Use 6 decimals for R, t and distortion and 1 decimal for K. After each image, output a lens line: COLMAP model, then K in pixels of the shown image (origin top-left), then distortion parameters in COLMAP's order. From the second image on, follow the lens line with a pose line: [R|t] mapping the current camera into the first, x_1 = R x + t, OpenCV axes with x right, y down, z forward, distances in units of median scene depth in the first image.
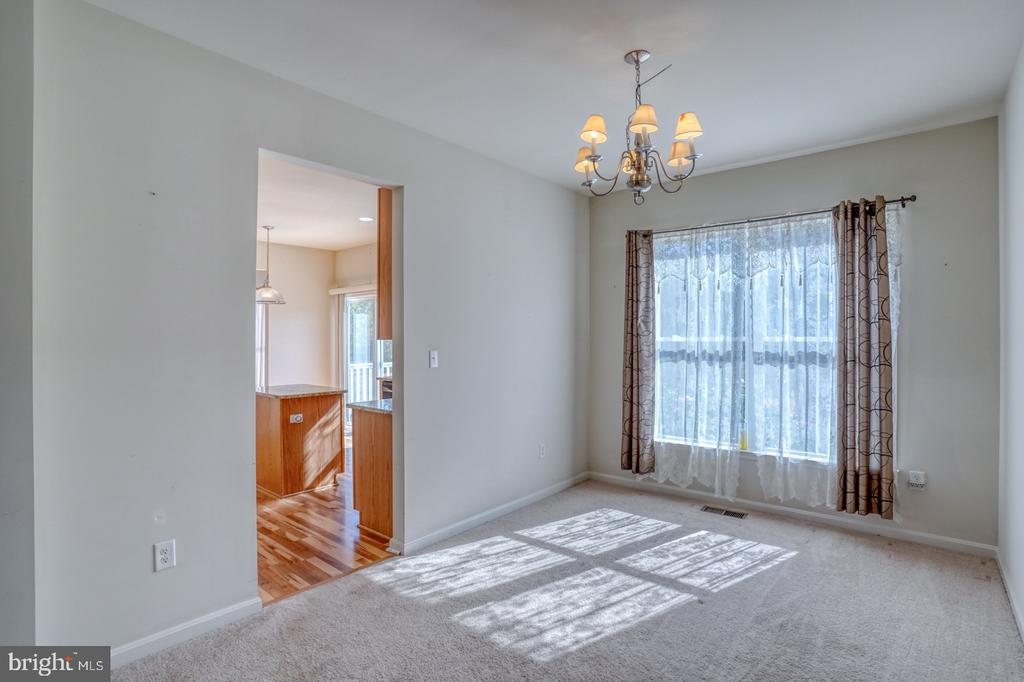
lens RADIAL K [[519.4, 0, 511.0], [0, 519.4, 331.0], [0, 0, 1]] dist [-0.075134, 0.038278]
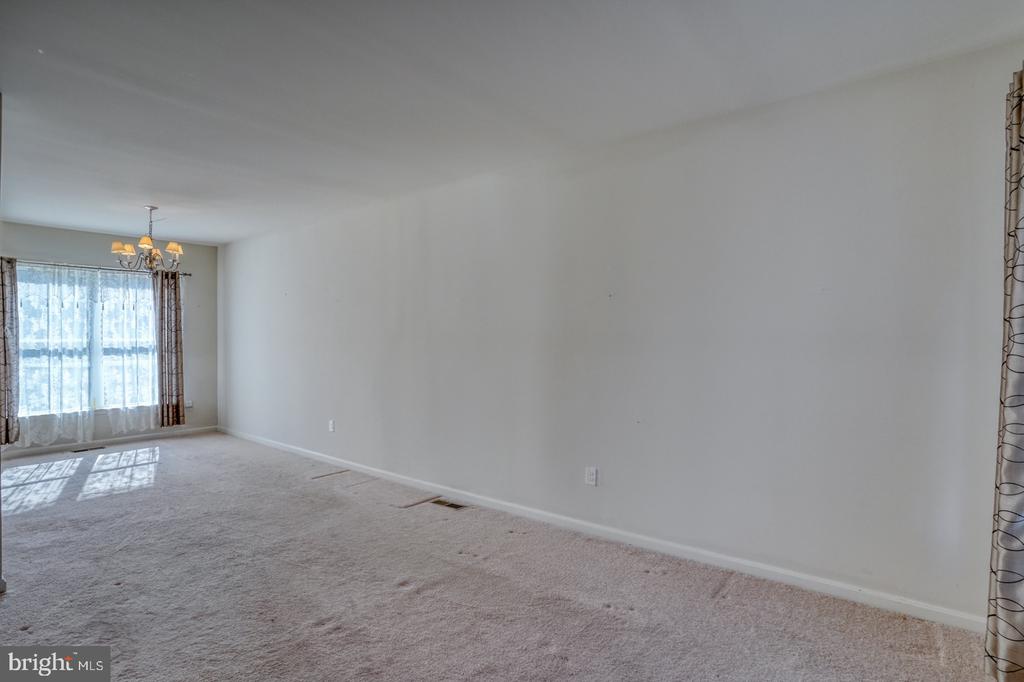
lens RADIAL K [[517.0, 0, 514.0], [0, 517.0, 350.5], [0, 0, 1]] dist [-0.074476, 0.027433]
pose [[-0.020972, -0.029441, 0.999346, -1.155351], [-0.013338, 0.999486, 0.029165, -0.015605], [-0.999691, -0.012718, -0.021354, -0.290221]]
